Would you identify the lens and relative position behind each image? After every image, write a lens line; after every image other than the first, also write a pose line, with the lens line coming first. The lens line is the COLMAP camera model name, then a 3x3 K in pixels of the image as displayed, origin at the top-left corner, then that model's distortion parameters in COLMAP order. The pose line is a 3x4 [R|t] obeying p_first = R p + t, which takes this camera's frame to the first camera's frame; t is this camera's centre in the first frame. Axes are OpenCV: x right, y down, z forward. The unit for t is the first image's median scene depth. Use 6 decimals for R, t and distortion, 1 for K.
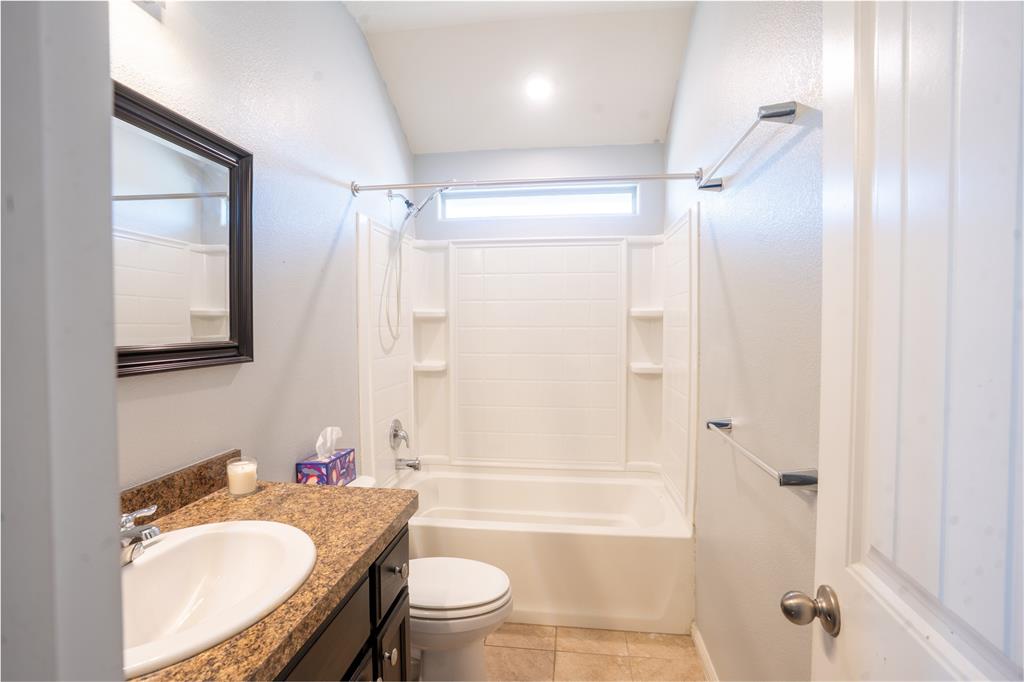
lens RADIAL K [[512.1, 0, 514.4], [0, 512.1, 337.4], [0, 0, 1]] dist [-0.000951, -0.000096]
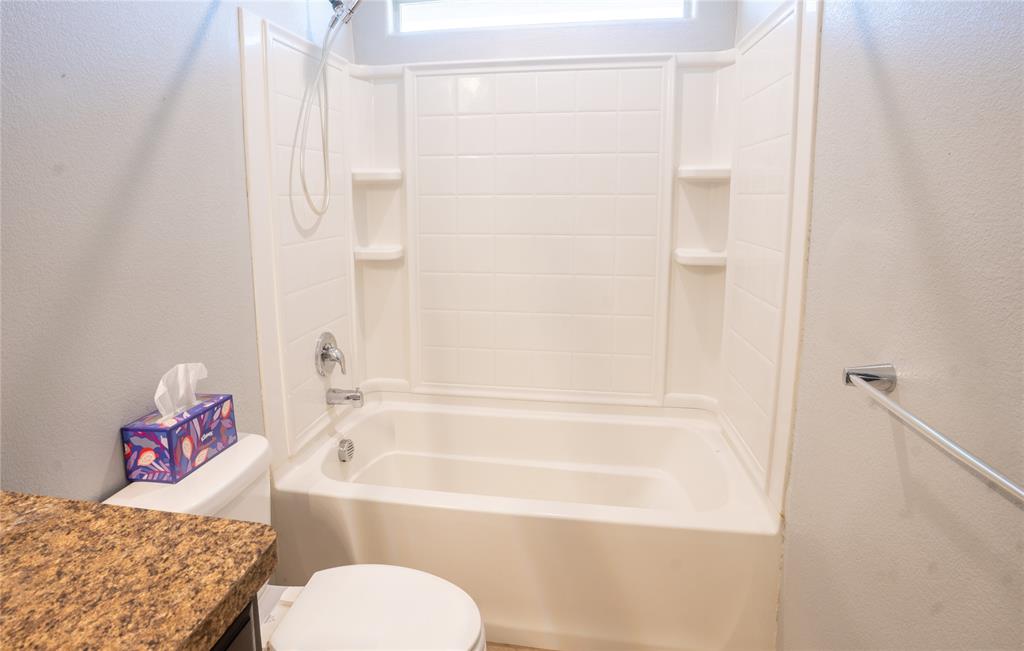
lens RADIAL K [[512.3, 0, 491.2], [0, 512.3, 269.5], [0, 0, 1]] dist [-0.054052, 0.000213]
pose [[0.998471, 0.003856, -0.055147, 0.025036], [0.002611, 0.993161, 0.116720, -0.001522], [0.055220, -0.116685, 0.991633, 0.353671]]
